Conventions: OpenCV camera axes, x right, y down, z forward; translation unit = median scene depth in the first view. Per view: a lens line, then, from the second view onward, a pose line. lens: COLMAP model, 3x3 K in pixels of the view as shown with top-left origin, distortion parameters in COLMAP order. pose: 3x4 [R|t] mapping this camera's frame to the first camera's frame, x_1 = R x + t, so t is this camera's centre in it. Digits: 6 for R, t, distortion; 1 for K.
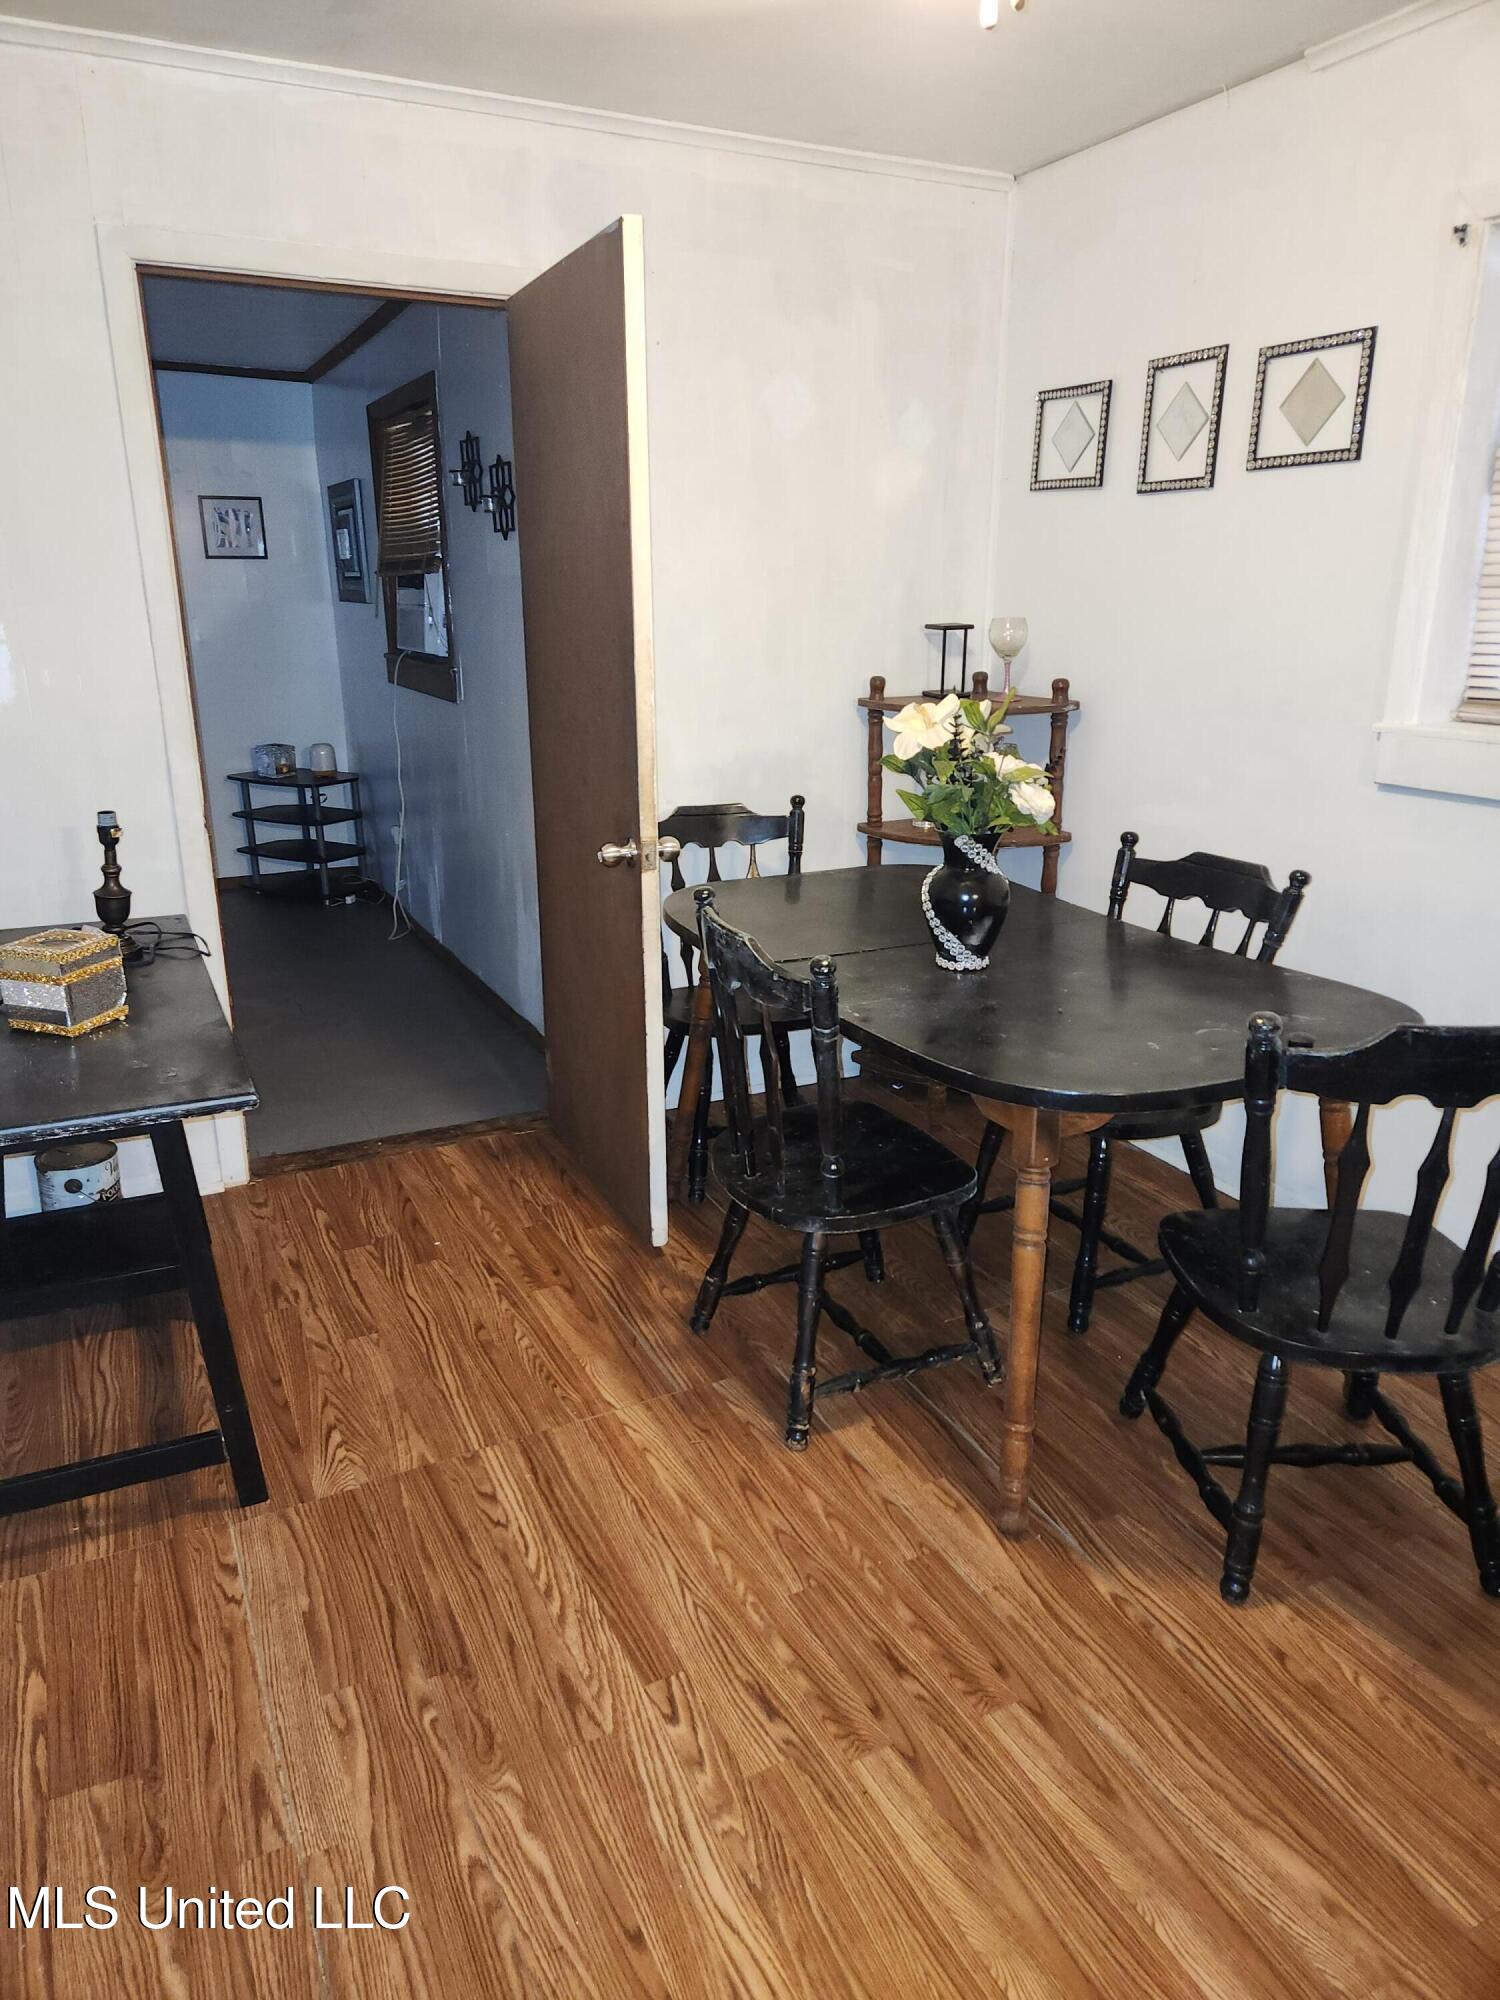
lens RADIAL K [[1362.5, 0, 759.3], [0, 1362.5, 993.8], [0, 0, 1]] dist [0.088115, -0.086763]
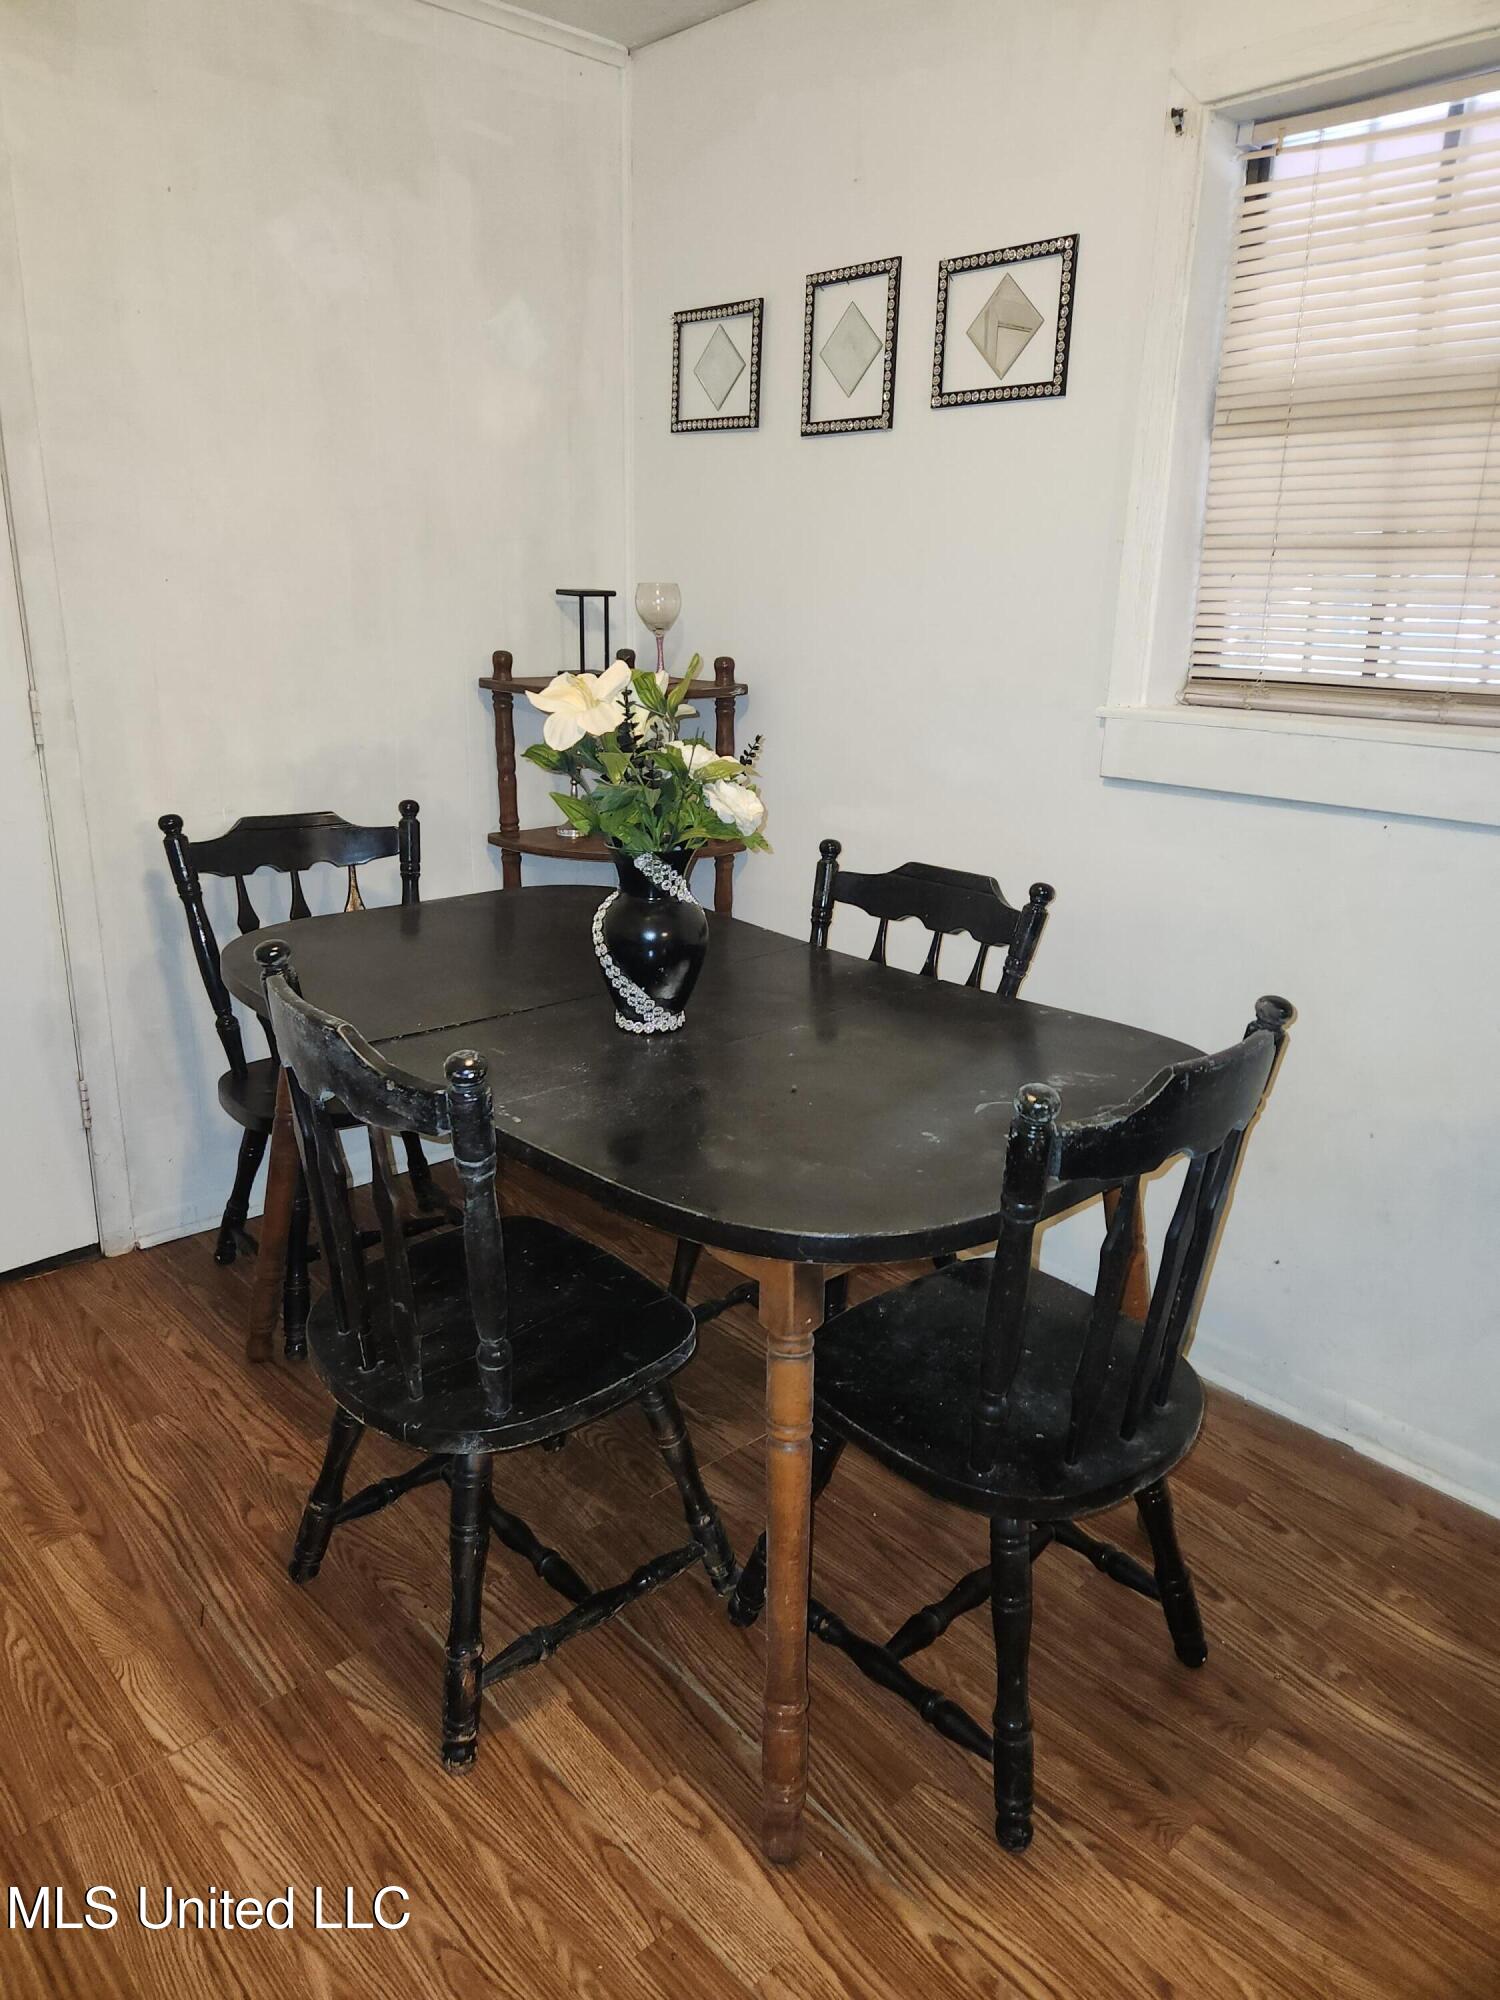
lens RADIAL K [[1362.5, 0, 759.3], [0, 1362.5, 993.8], [0, 0, 1]] dist [0.088115, -0.086763]
pose [[0.962091, -0.056851, 0.266736, 0.007081], [0.056808, 0.998354, 0.007887, -0.039318], [-0.266745, 0.007565, 0.963737, 0.254025]]
